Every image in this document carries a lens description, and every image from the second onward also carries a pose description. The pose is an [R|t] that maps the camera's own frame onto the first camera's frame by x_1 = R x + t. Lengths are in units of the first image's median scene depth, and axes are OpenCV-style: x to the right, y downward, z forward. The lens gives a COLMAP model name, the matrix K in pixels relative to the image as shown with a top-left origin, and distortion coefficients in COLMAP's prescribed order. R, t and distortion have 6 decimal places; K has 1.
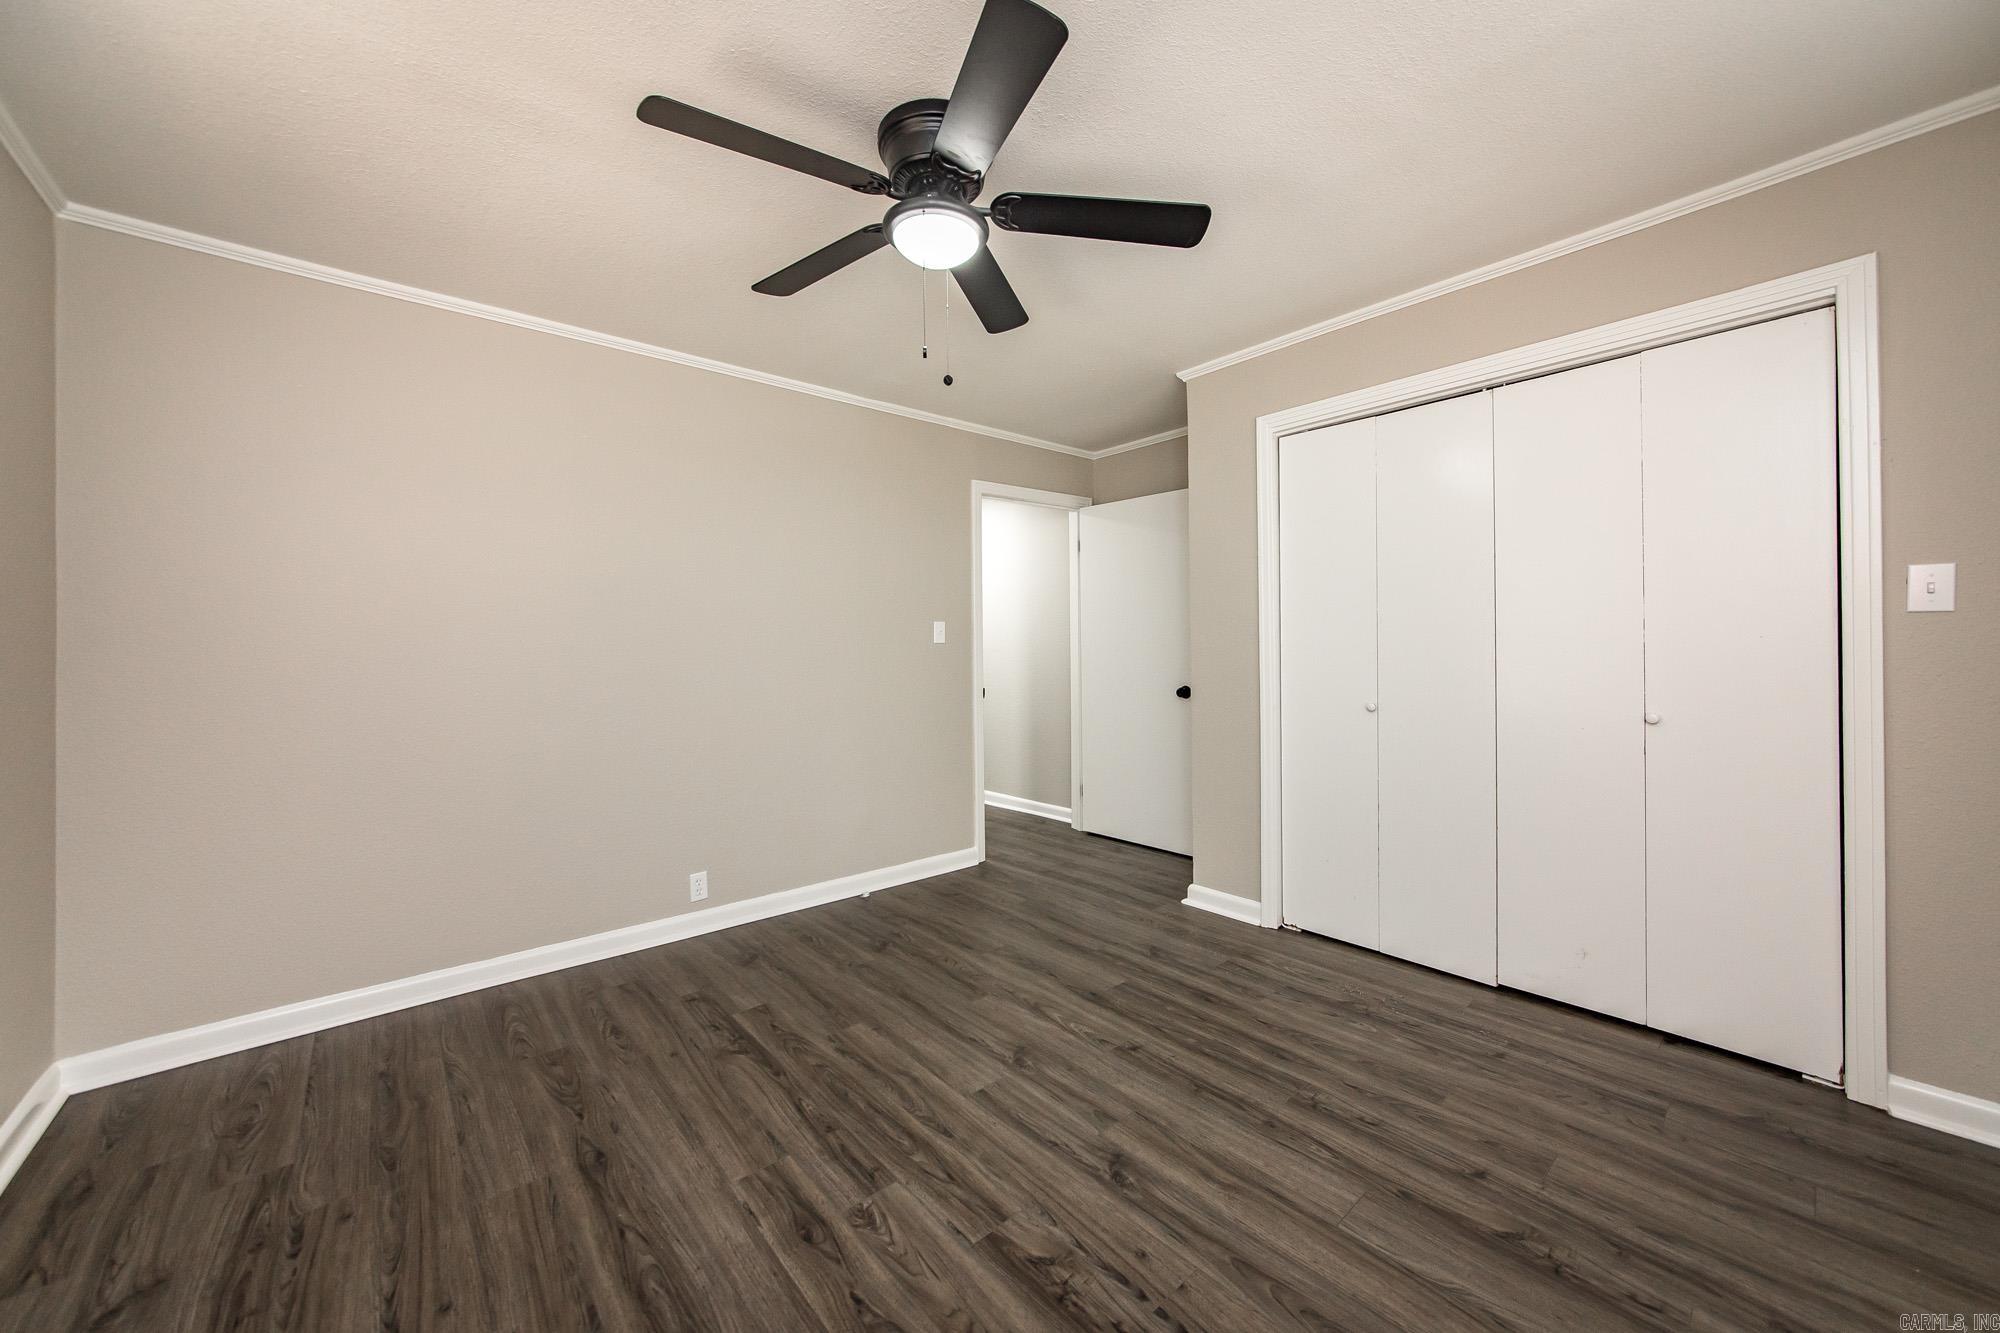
lens RADIAL K [[727.4, 0, 1002.4], [0, 727.4, 662.9], [0, 0, 1]] dist [-0.002775, 0.000052]
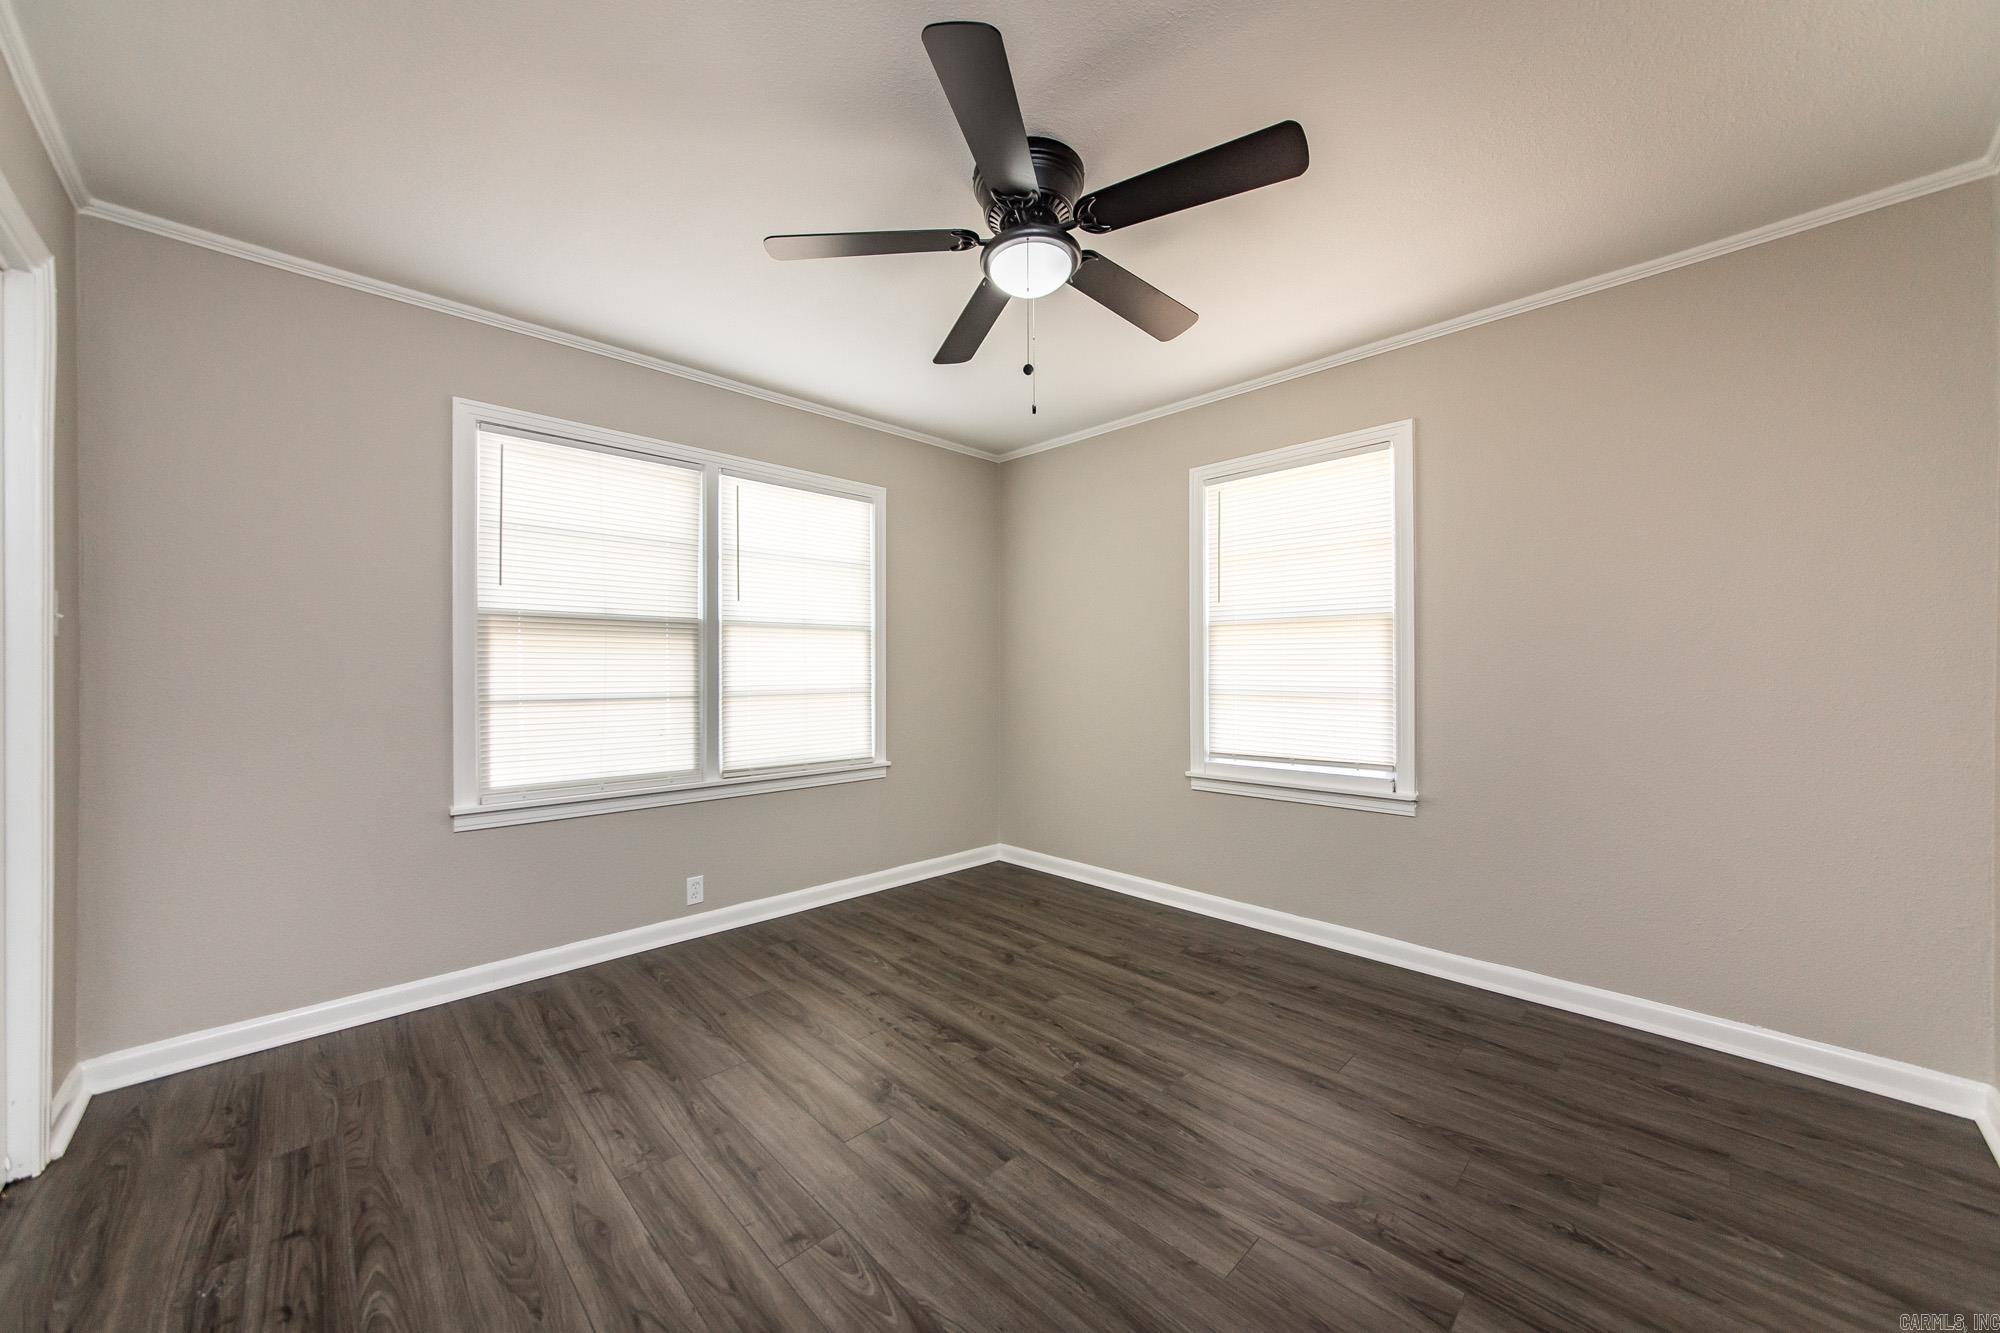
lens RADIAL K [[727.4, 0, 999.5], [0, 727.4, 659.5], [0, 0, 1]] dist [-0.002775, 0.000052]
pose [[-0.998238, 0.014740, -0.057479, 0.022907], [0.014404, 0.999877, 0.006258, -0.026152], [0.057564, 0.005419, -0.998327, 2.021539]]
